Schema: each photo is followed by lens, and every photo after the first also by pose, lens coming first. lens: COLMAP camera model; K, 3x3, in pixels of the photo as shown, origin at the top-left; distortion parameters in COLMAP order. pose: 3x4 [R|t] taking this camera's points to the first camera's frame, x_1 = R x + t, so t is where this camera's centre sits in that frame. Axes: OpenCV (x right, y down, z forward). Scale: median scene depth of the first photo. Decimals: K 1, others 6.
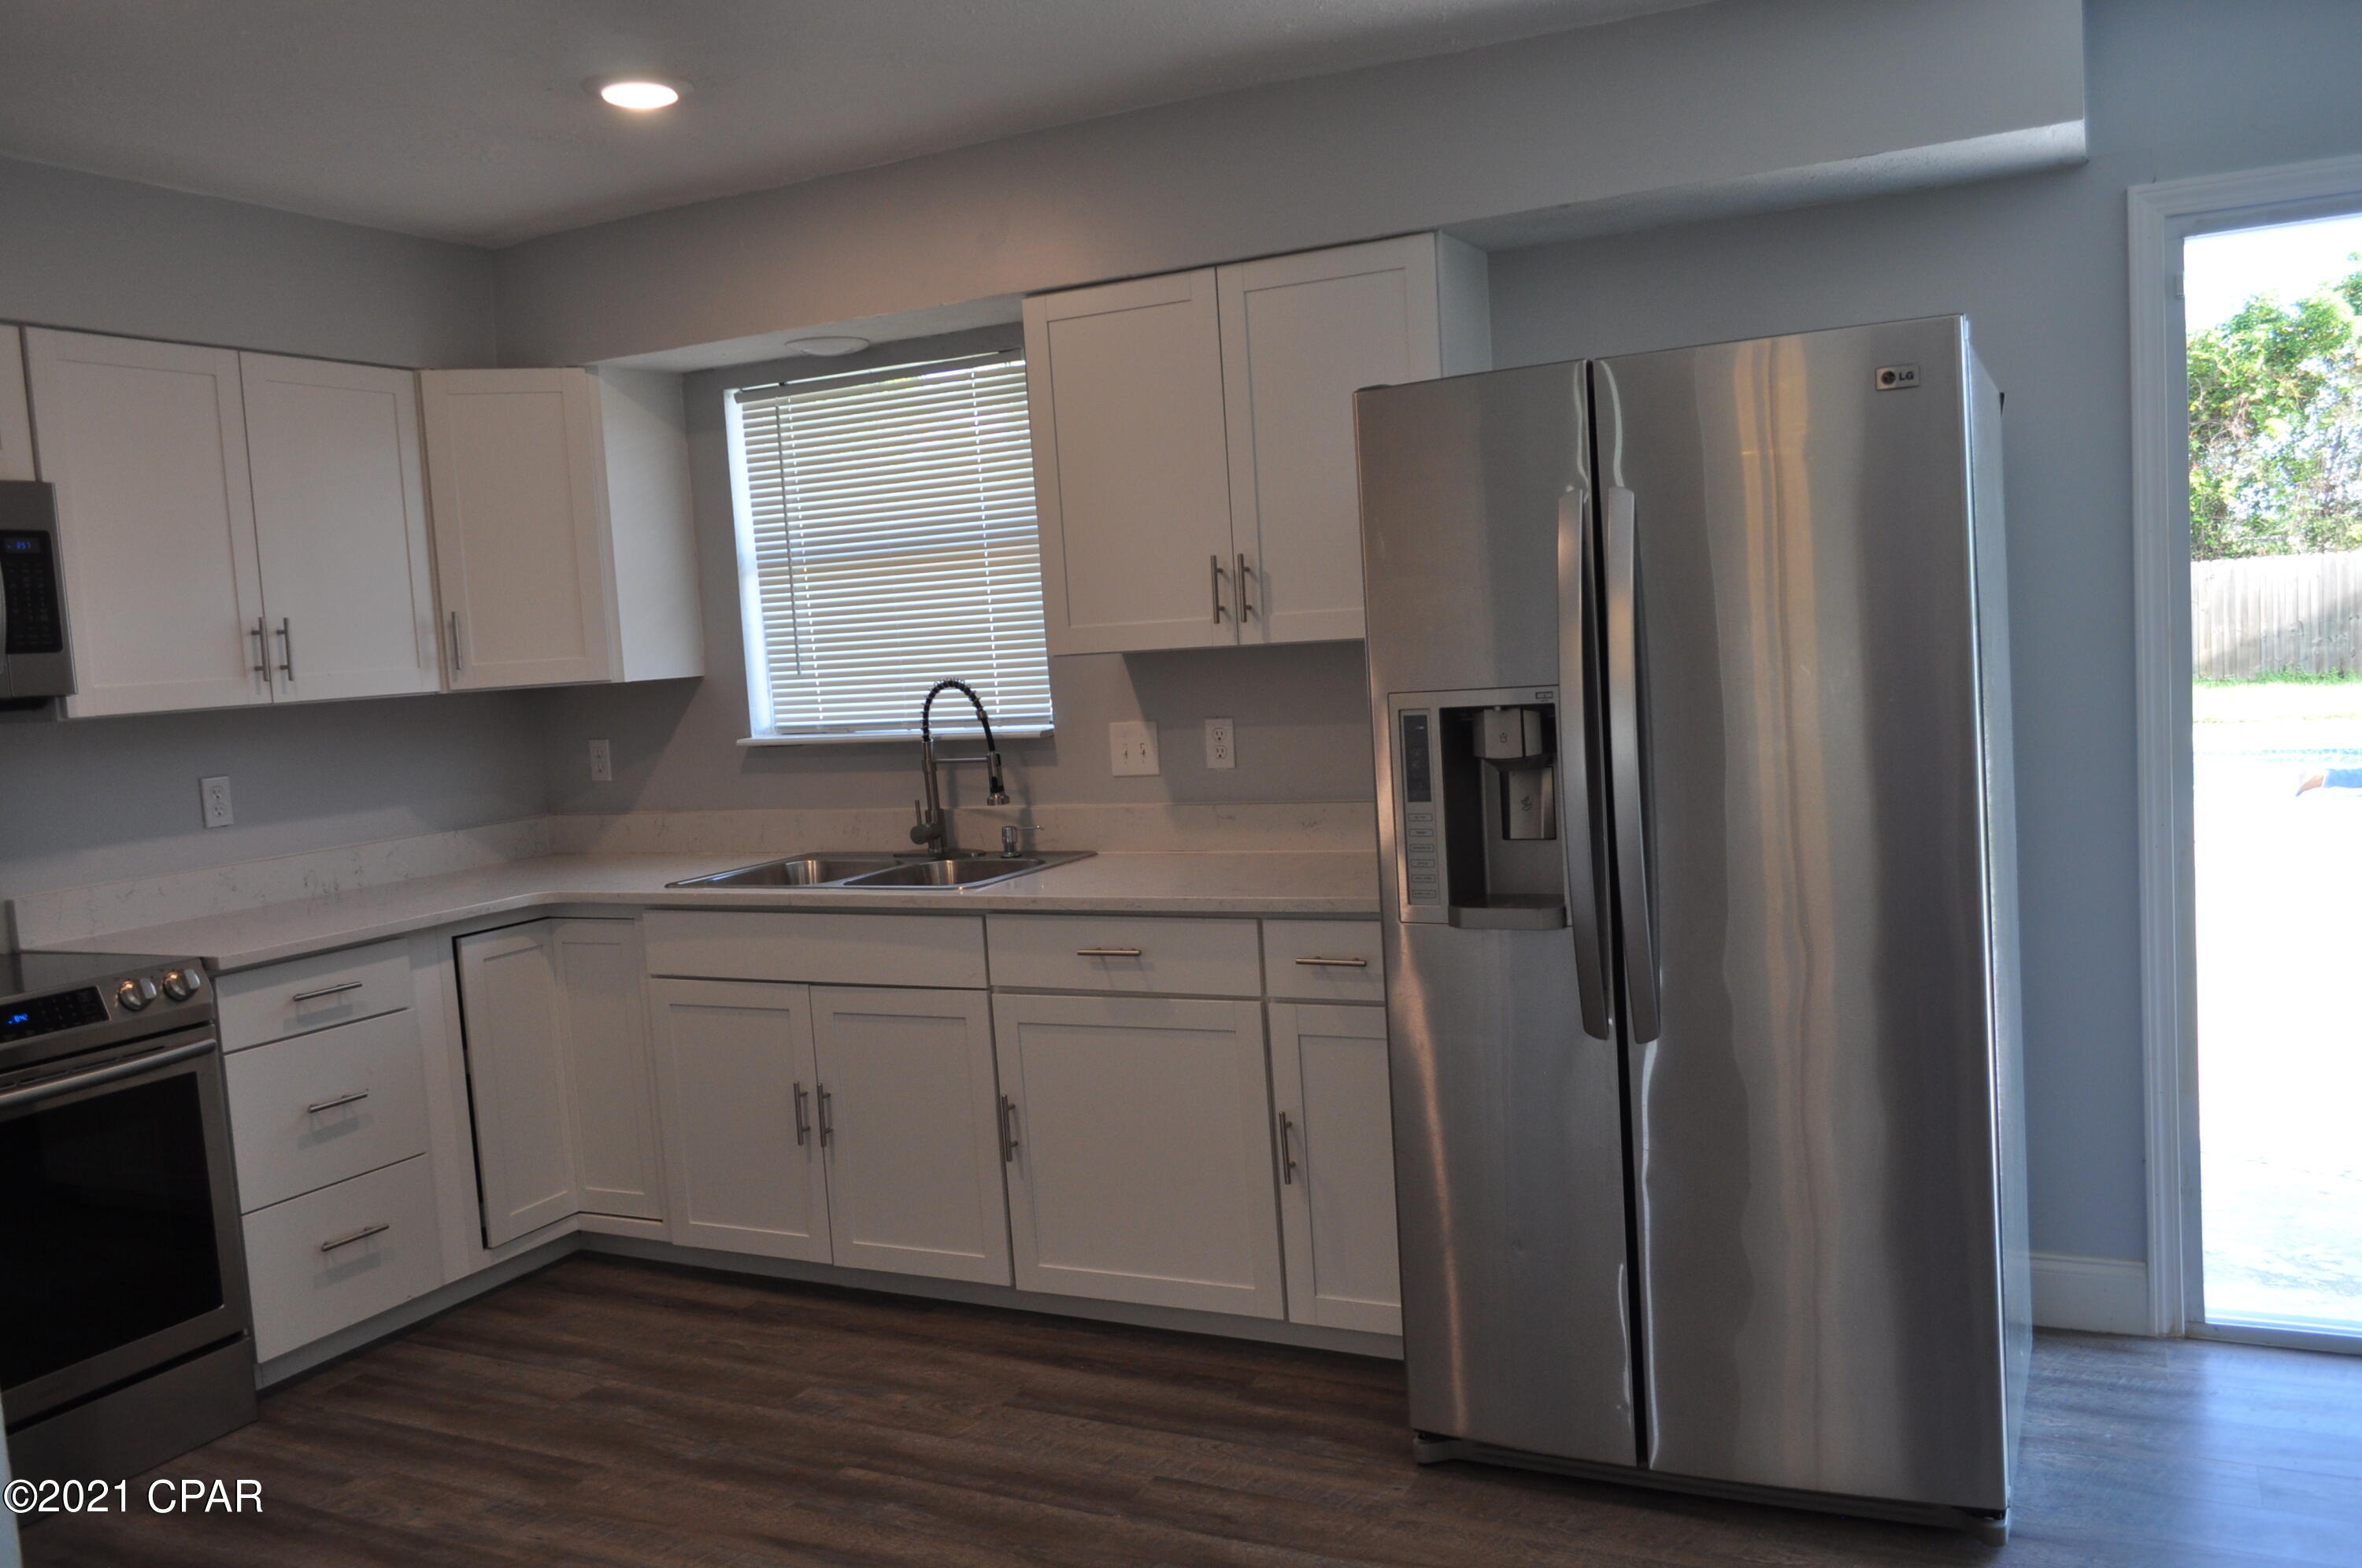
lens RADIAL K [[1835.7, 0, 1187.1], [0, 1835.7, 783.8], [0, 0, 1]] dist [-0.009842, -0.002103]
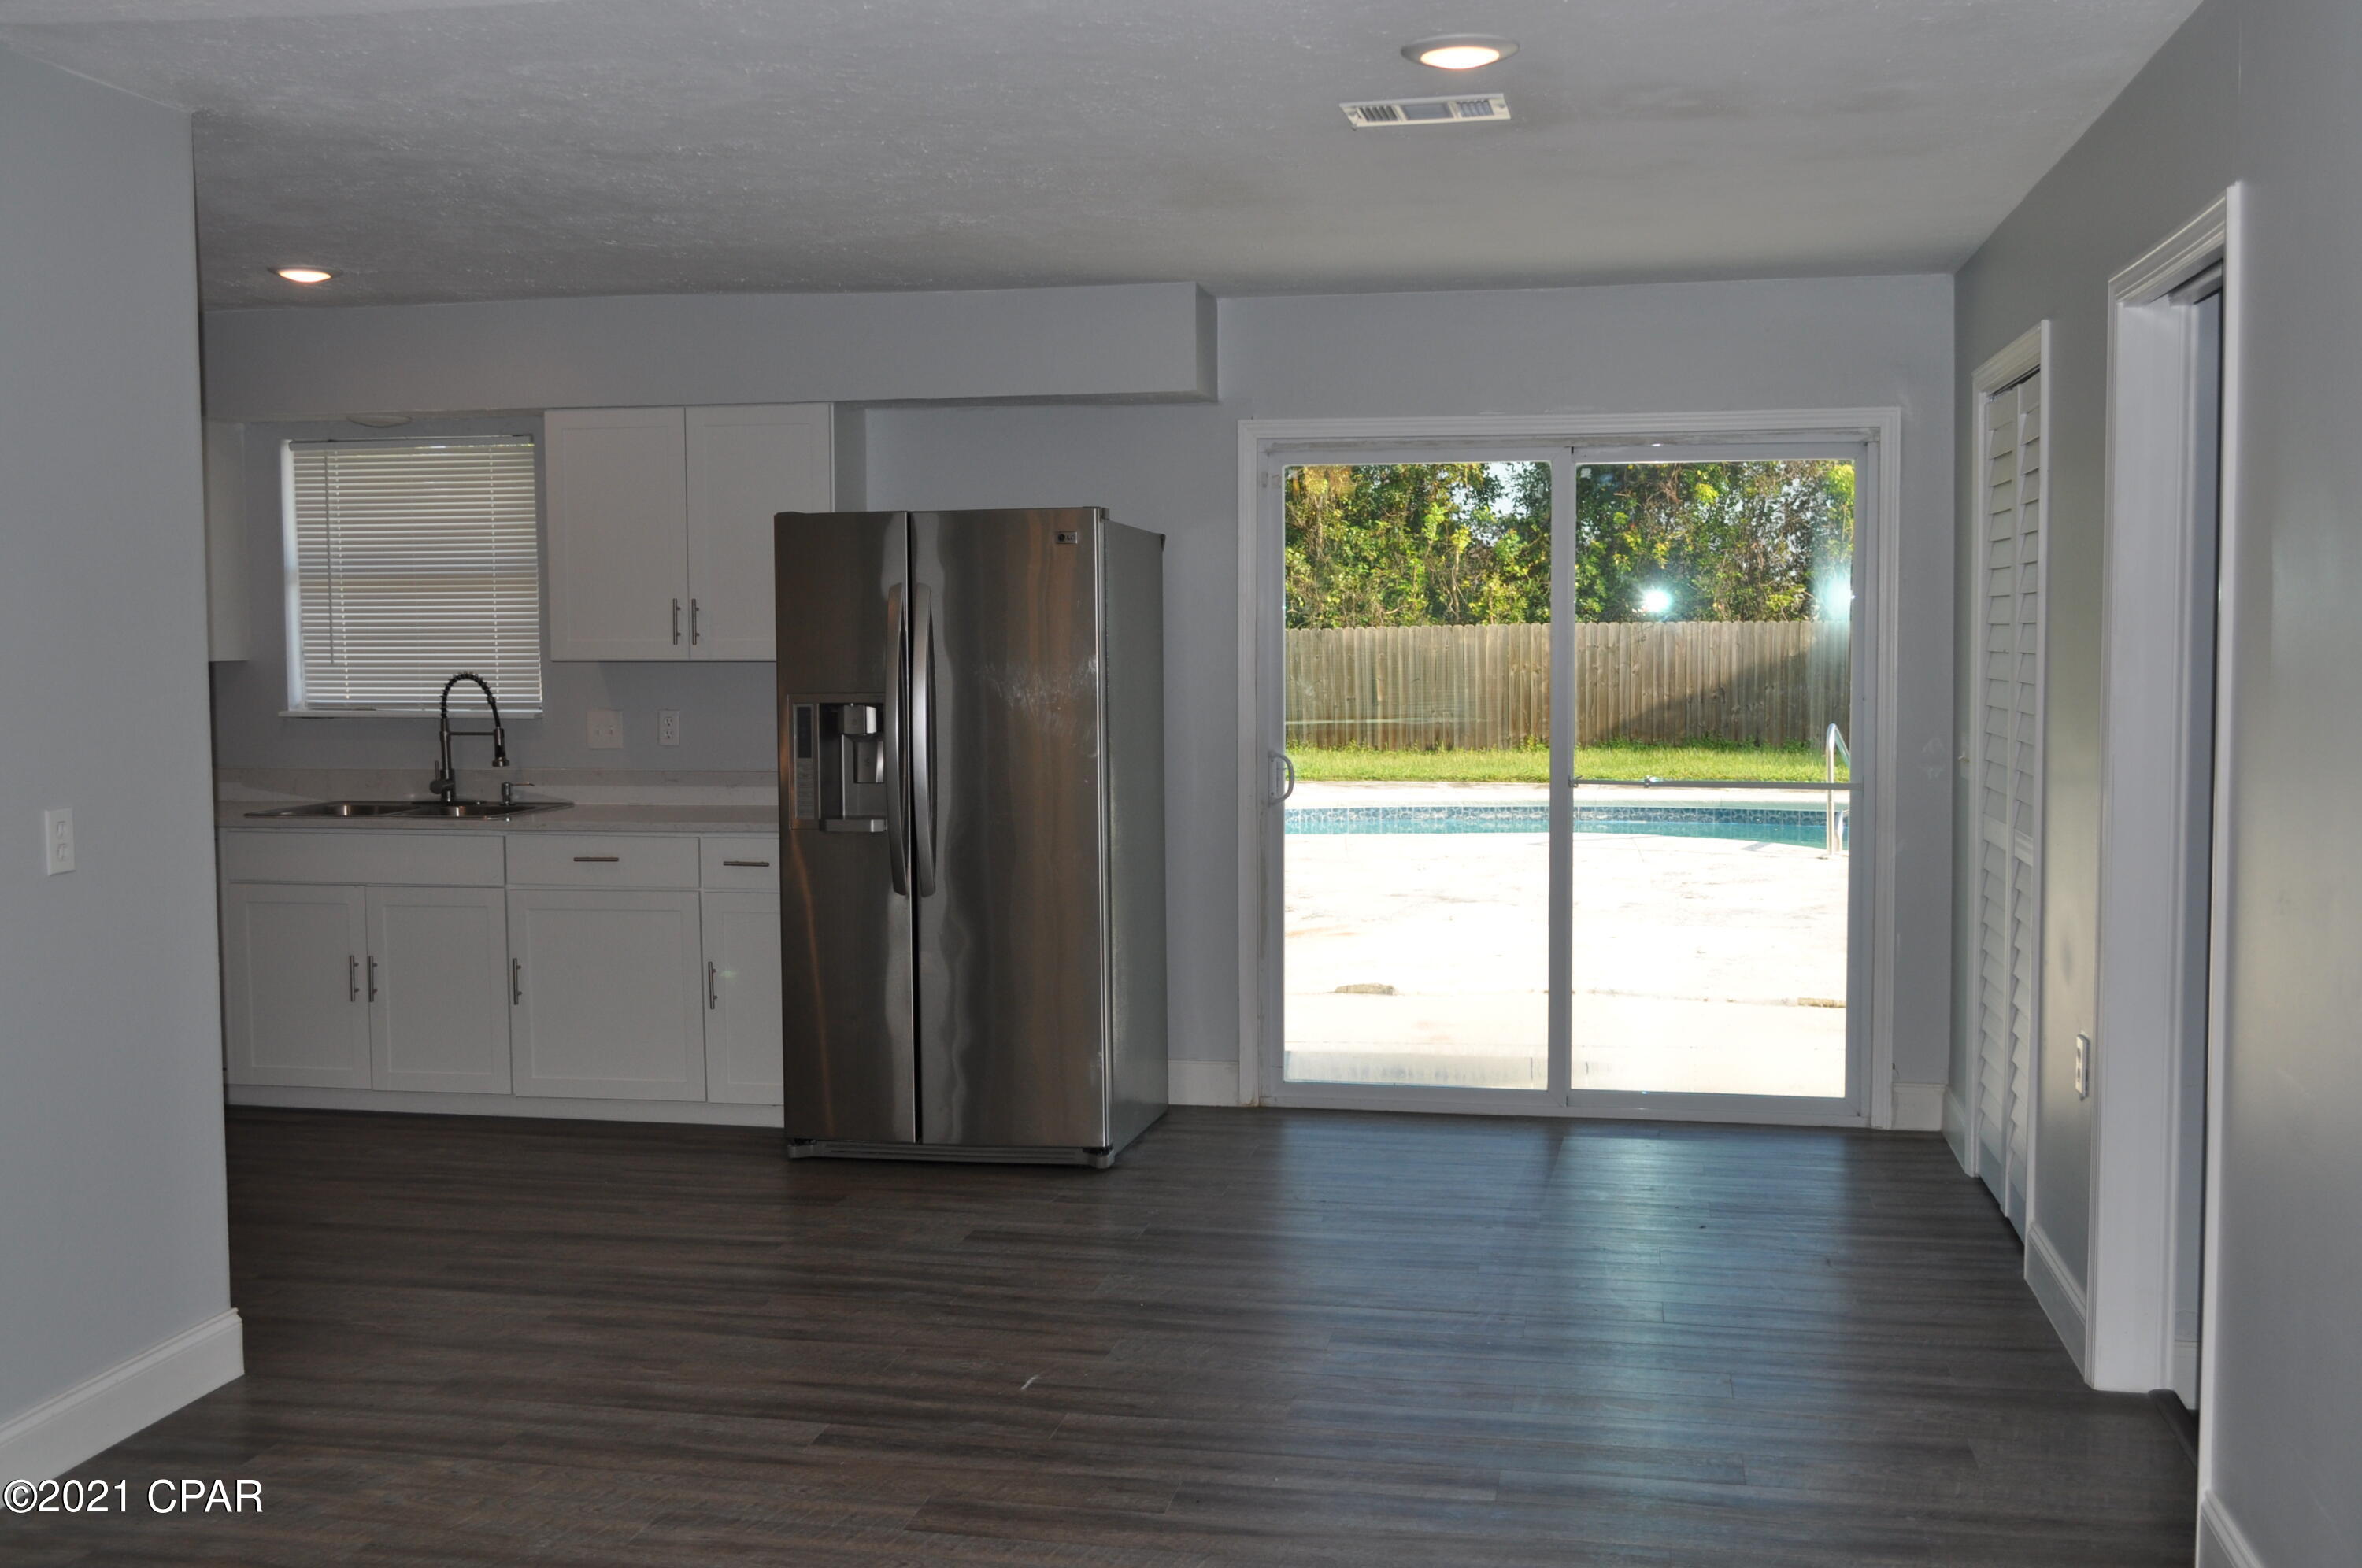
lens RADIAL K [[2335.6, 0, 1183.7], [0, 2335.6, 773.0], [0, 0, 1]] dist [0.007862, 0.000000]
pose [[0.962046, 0.040620, 0.269846, -0.086877], [-0.032531, 0.998879, -0.034383, 0.062919], [-0.270940, 0.024300, 0.962289, -0.856250]]
